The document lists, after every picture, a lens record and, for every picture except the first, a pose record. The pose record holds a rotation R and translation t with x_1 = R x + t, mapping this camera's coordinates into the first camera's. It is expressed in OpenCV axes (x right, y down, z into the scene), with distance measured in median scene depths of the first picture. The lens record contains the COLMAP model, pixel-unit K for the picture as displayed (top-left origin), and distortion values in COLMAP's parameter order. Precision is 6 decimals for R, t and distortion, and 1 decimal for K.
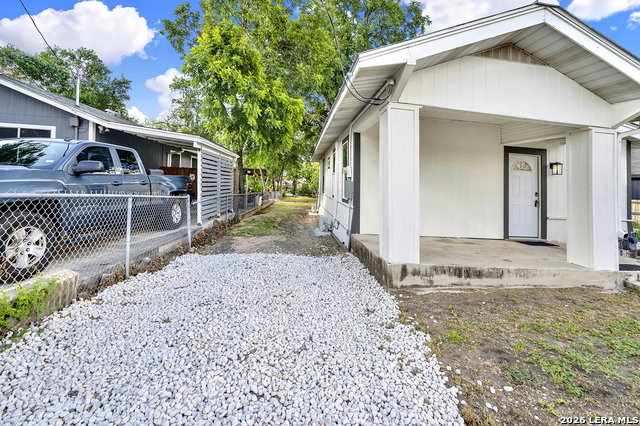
lens RADIAL K [[301.0, 0, 331.0], [0, 301.0, 181.0], [0, 0, 1]] dist [-0.030512, 0.002446]
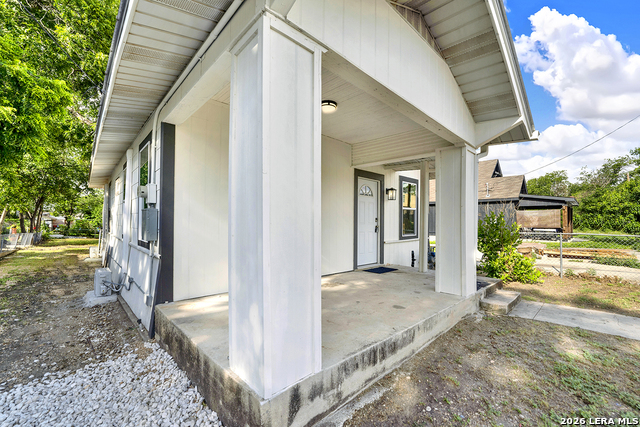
lens RADIAL K [[275.3, 0, 337.7], [0, 275.3, 196.1], [0, 0, 1]] dist [-0.026998, 0.003479]
pose [[0.792948, 0.007838, 0.609239, 0.041554], [0.028606, 0.998336, -0.050075, 0.014587], [-0.608618, 0.057135, 0.791404, 0.595239]]
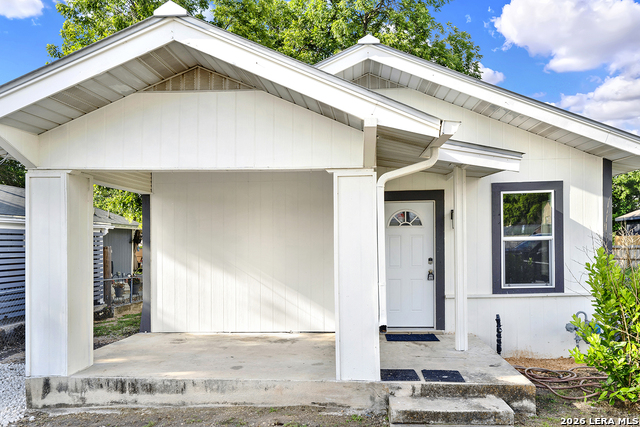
lens RADIAL K [[466.9, 0, 341.5], [0, 466.9, 242.7], [0, 0, 1]] dist [0.018894, -0.008674]
pose [[0.982088, -0.072678, -0.173842, 1.195212], [0.073386, 0.997301, -0.002363, -0.011528], [0.173544, -0.010436, 0.984771, -0.064994]]
